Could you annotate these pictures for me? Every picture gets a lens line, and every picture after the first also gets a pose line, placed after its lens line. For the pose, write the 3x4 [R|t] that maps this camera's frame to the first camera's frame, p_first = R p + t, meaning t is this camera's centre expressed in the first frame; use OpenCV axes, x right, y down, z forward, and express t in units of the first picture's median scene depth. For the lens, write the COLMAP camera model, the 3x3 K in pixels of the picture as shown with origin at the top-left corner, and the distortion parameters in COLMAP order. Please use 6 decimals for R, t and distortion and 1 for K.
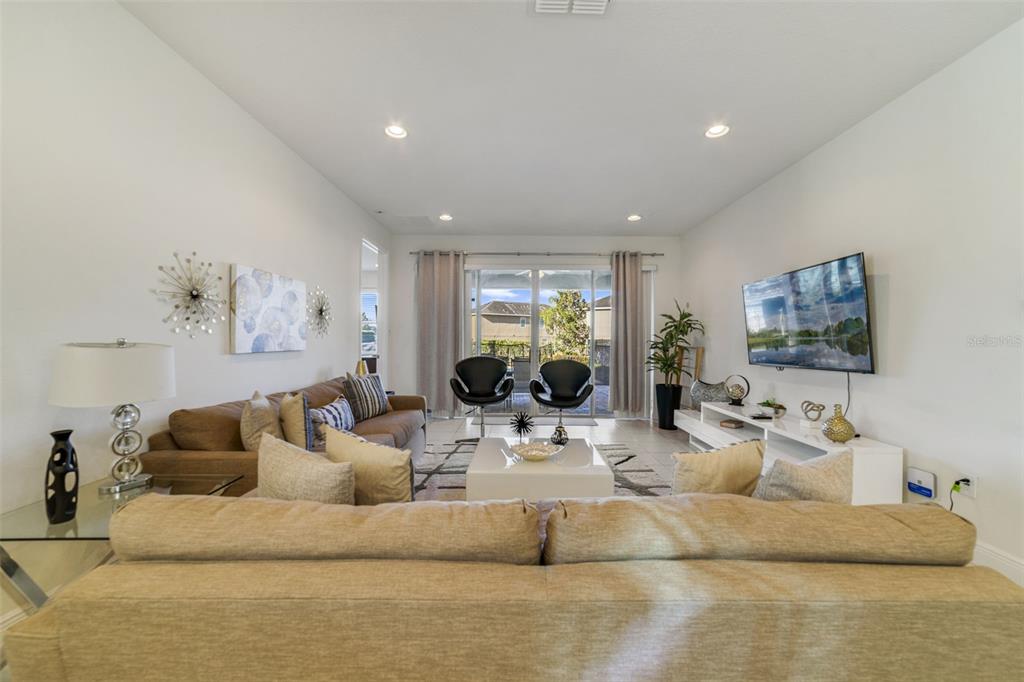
lens RADIAL K [[399.6, 0, 515.1], [0, 399.6, 339.8], [0, 0, 1]] dist [-0.002173, -0.000053]
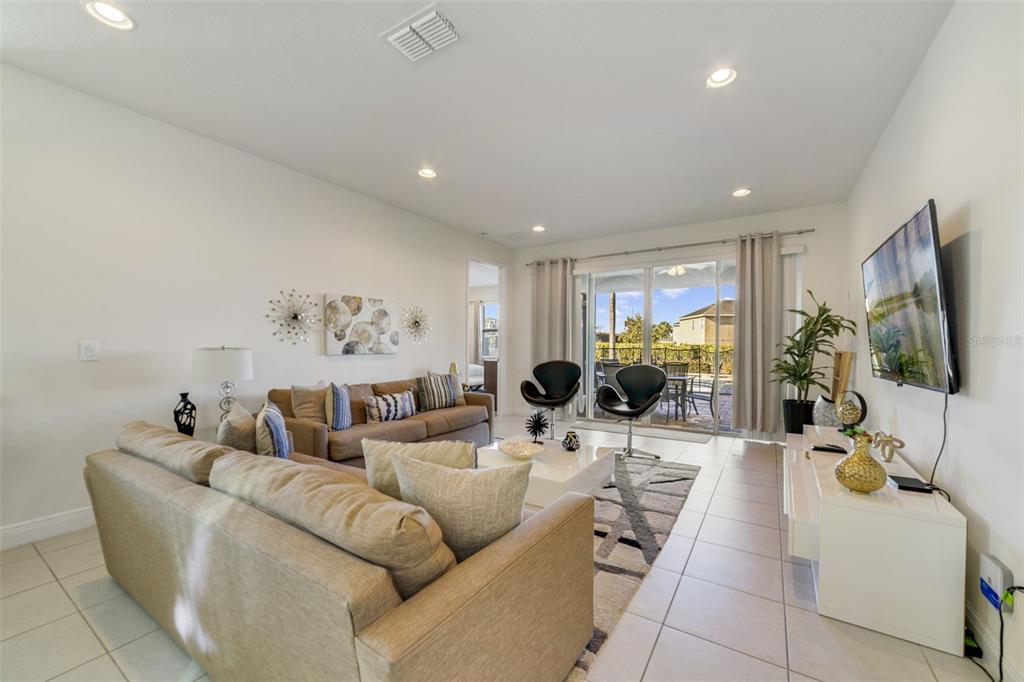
lens RADIAL K [[415.7, 0, 533.2], [0, 415.7, 353.1], [0, 0, 1]] dist [-0.002427, -0.000163]
pose [[0.844938, 0.005749, -0.534834, 0.601722], [0.004878, 0.999818, 0.018452, 0.002637], [0.534843, -0.018200, 0.844756, 0.088827]]
